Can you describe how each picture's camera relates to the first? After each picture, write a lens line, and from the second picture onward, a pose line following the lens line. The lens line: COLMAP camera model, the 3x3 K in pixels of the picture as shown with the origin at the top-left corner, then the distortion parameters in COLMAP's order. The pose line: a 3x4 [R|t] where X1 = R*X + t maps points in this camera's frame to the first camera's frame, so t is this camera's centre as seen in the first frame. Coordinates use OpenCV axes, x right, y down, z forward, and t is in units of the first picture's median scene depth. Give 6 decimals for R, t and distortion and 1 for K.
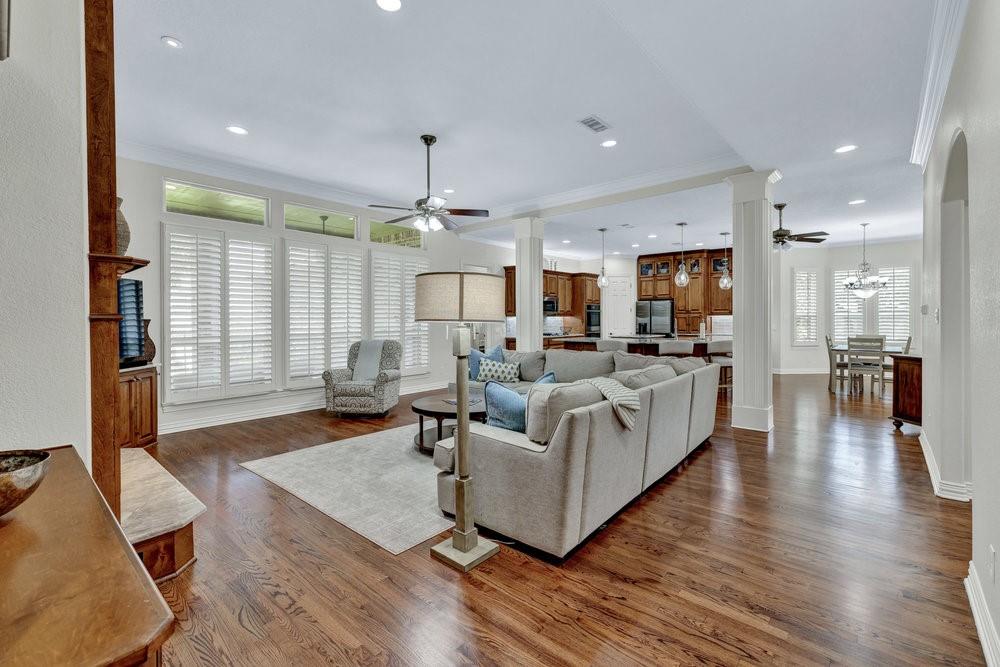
lens RADIAL K [[435.2, 0, 497.5], [0, 435.2, 327.2], [0, 0, 1]] dist [0.003091, 0.000447]
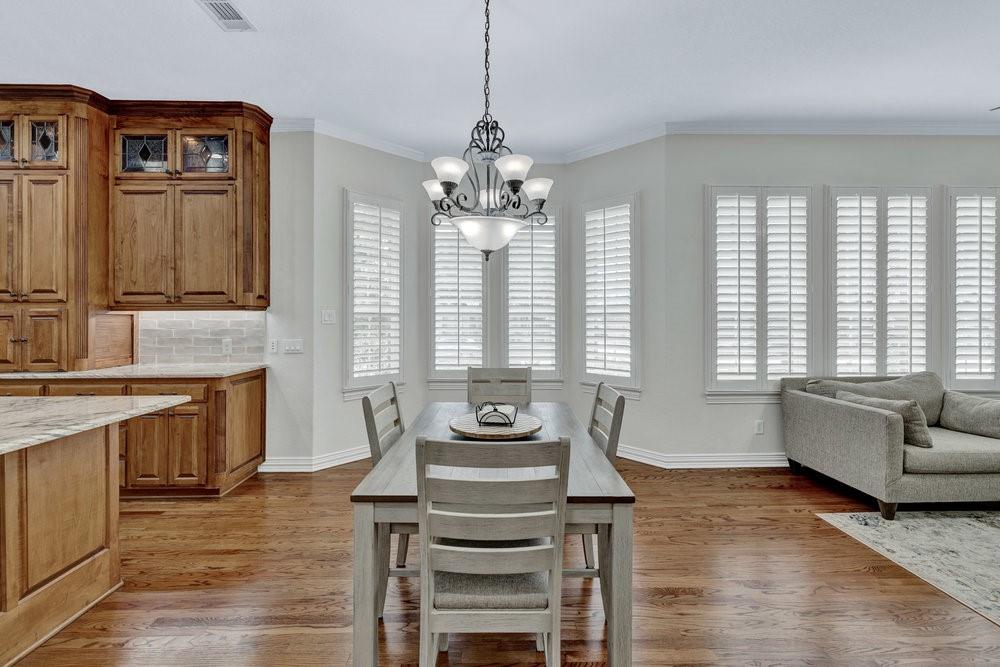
lens RADIAL K [[435.2, 0, 502.5], [0, 435.2, 318.0], [0, 0, 1]] dist [0.003091, 0.000447]
pose [[0.738857, 0.003969, 0.673851, 0.518495], [0.009252, 0.999829, -0.016033, -0.015301], [-0.673799, 0.018080, 0.738694, 0.619709]]
